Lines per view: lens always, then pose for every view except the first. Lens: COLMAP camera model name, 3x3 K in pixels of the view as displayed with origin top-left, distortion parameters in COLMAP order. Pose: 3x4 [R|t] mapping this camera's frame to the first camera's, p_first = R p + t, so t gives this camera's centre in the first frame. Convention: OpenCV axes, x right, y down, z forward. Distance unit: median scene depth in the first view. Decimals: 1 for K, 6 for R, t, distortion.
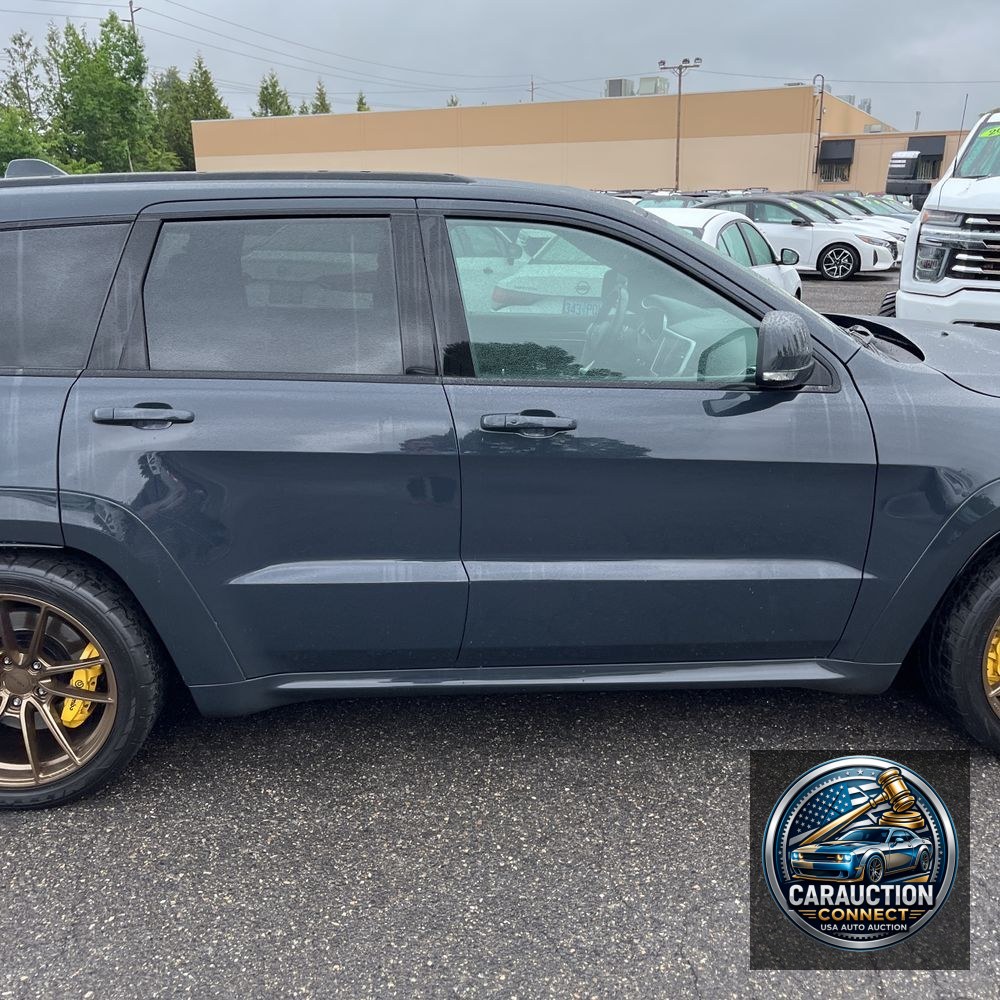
lens RADIAL K [[1027.4, 0, 488.4], [0, 1027.4, 514.5], [0, 0, 1]] dist [0.015784, 0.000000]
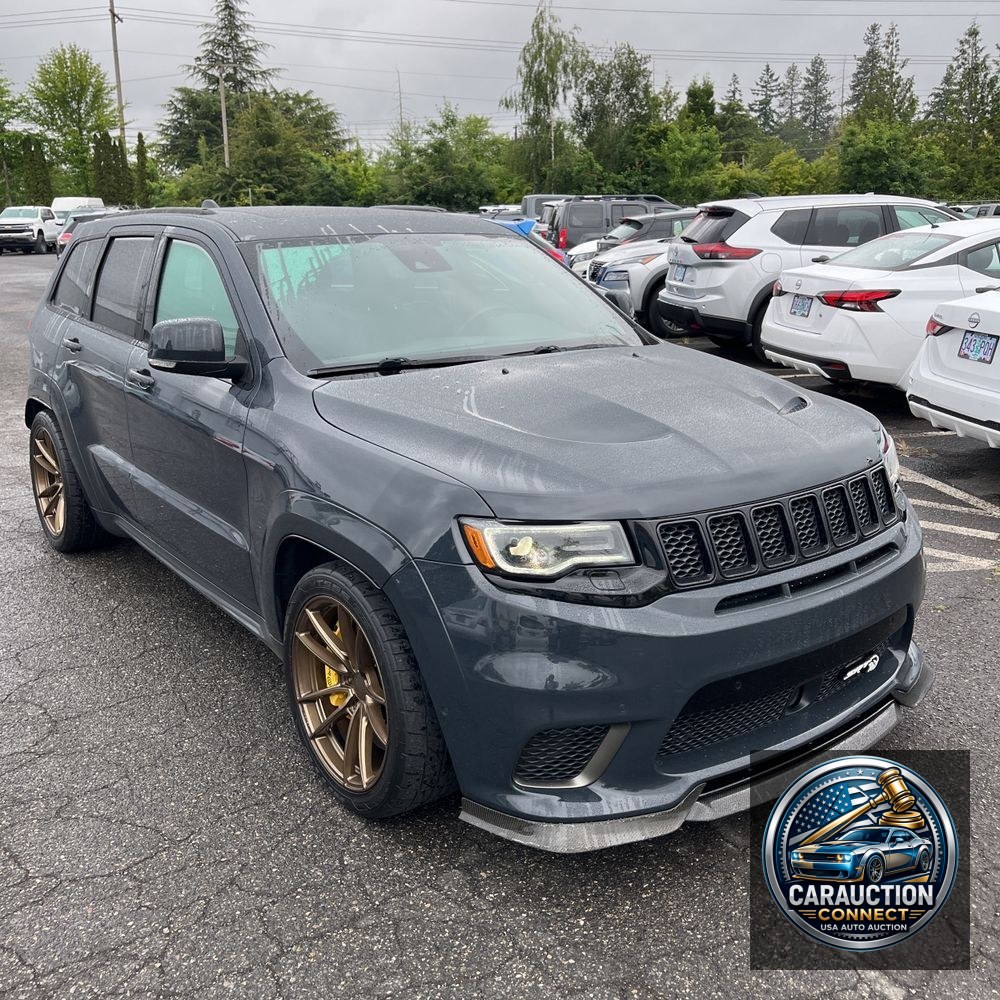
lens RADIAL K [[1027.4, 0, 500.3], [0, 1027.4, 497.3], [0, 0, 1]] dist [0.015784, 0.000000]
pose [[0.546462, 0.221157, -0.807756, 0.415455], [-0.238849, 0.965601, 0.102787, -0.053227], [0.802702, 0.136763, 0.580487, 0.156336]]
